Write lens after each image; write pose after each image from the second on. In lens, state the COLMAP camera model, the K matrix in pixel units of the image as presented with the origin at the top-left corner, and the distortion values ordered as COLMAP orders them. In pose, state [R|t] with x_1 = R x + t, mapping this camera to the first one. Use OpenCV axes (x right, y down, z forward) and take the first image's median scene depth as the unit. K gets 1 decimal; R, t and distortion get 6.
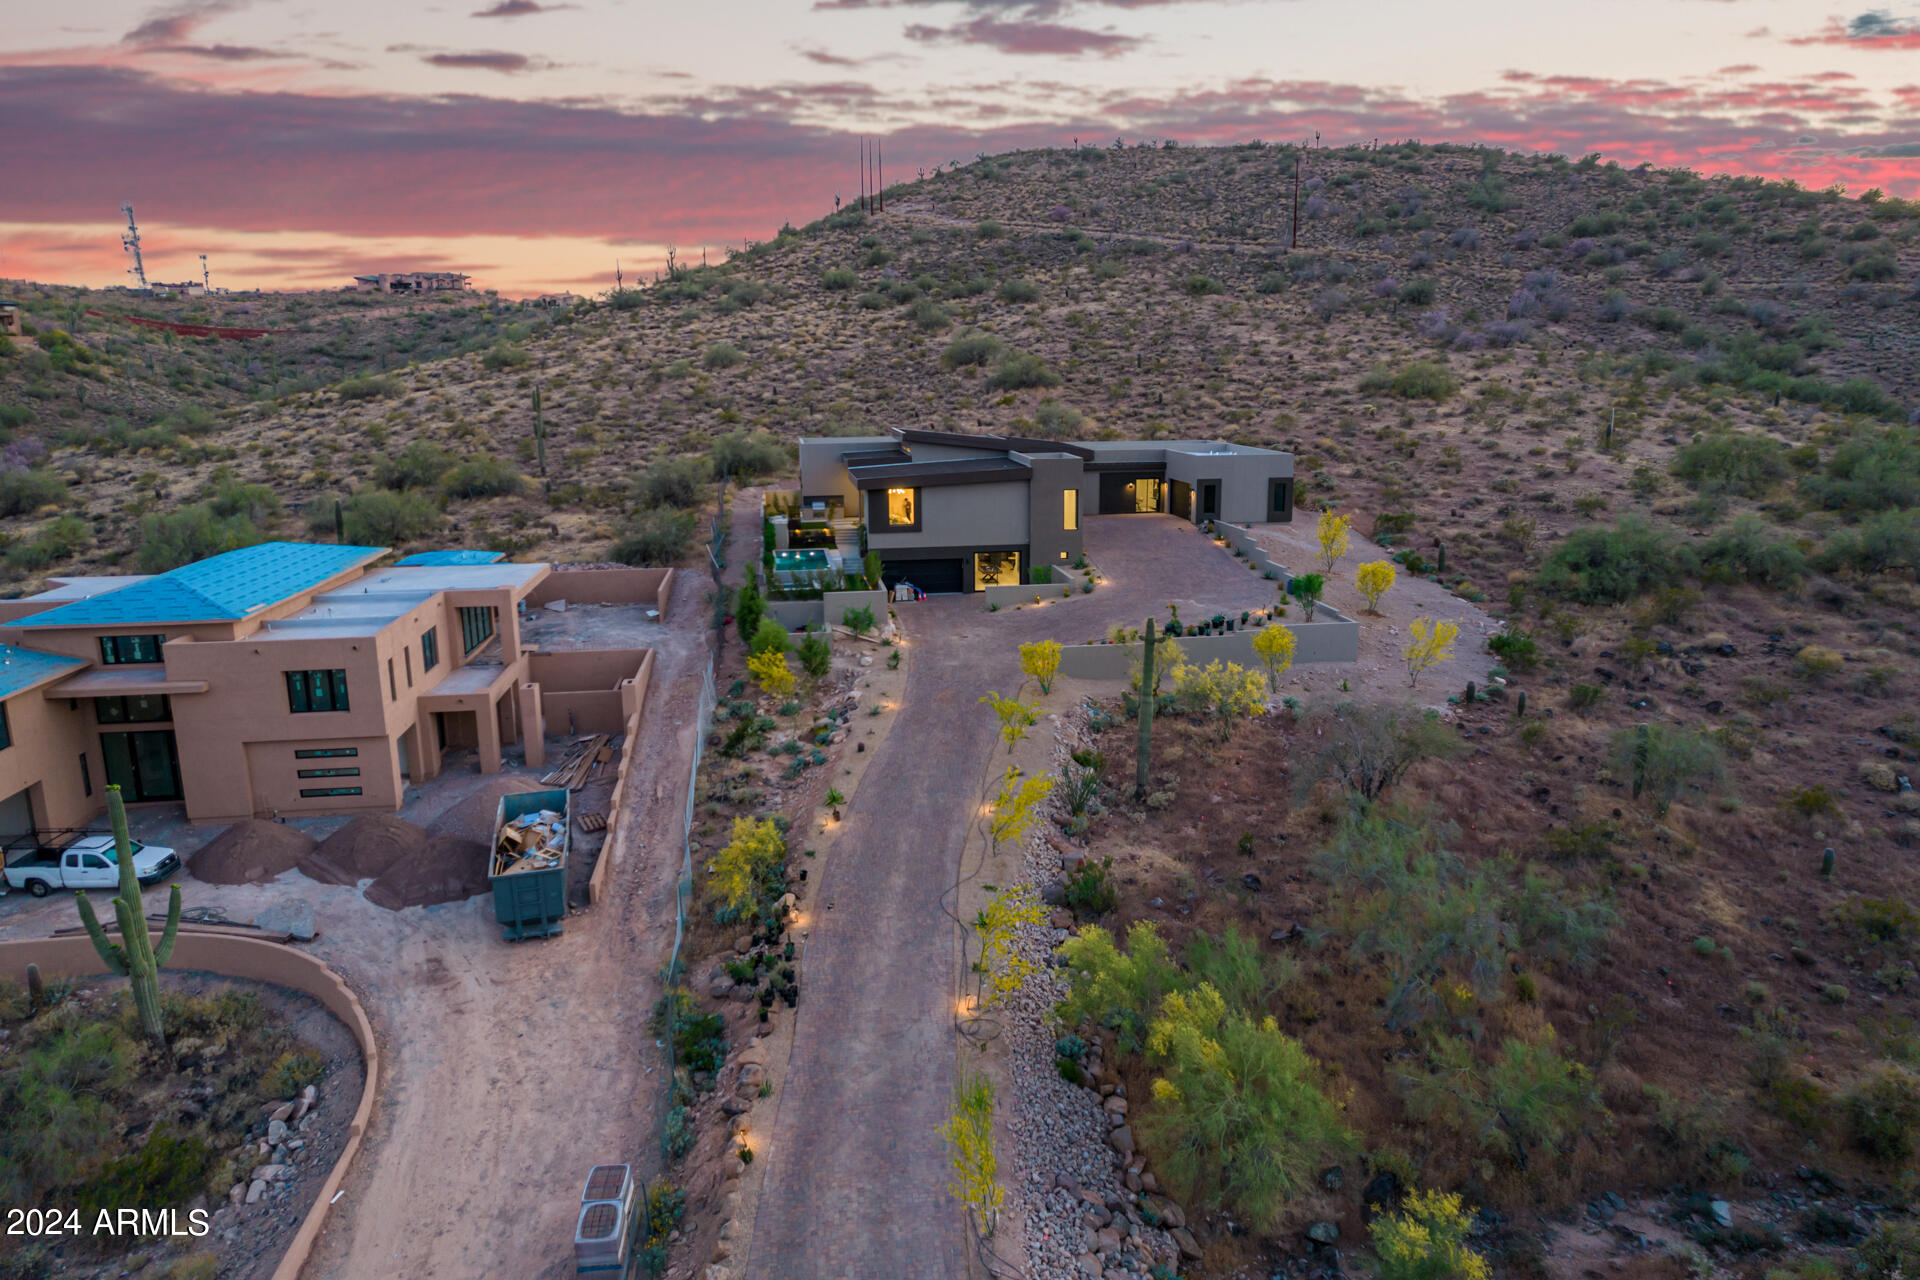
lens RADIAL K [[1221.9, 0, 952.6], [0, 1221.9, 630.5], [0, 0, 1]] dist [-0.070664, 0.062845]
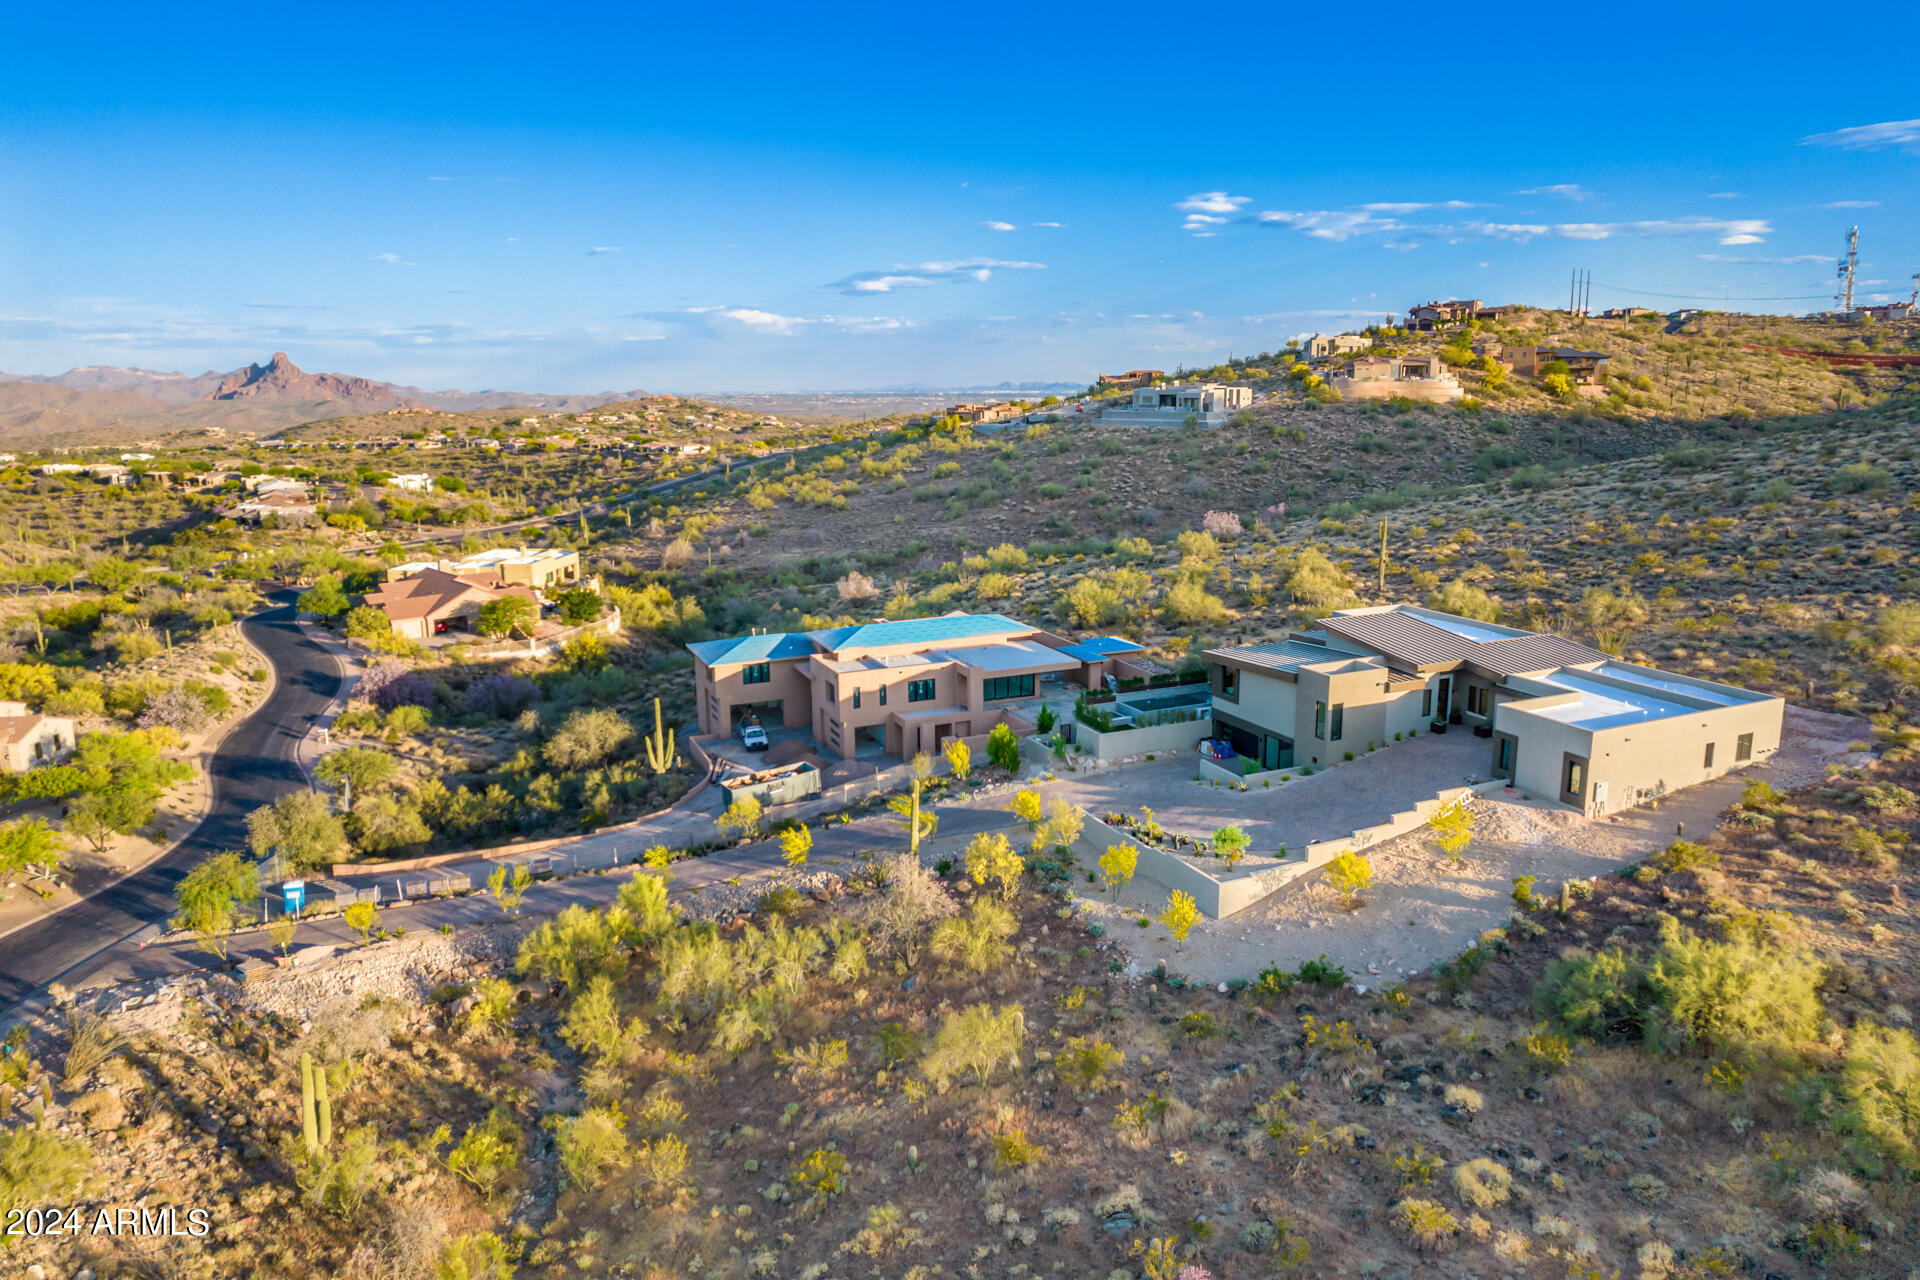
lens RADIAL K [[1221.9, 0, 956.7], [0, 1221.9, 647.1], [0, 0, 1]] dist [-0.070664, 0.062845]
pose [[0.267139, 0.207535, -0.941045, 0.513611], [-0.192910, 0.968284, 0.158781, -0.137909], [0.944152, 0.139121, 0.298702, 0.190947]]
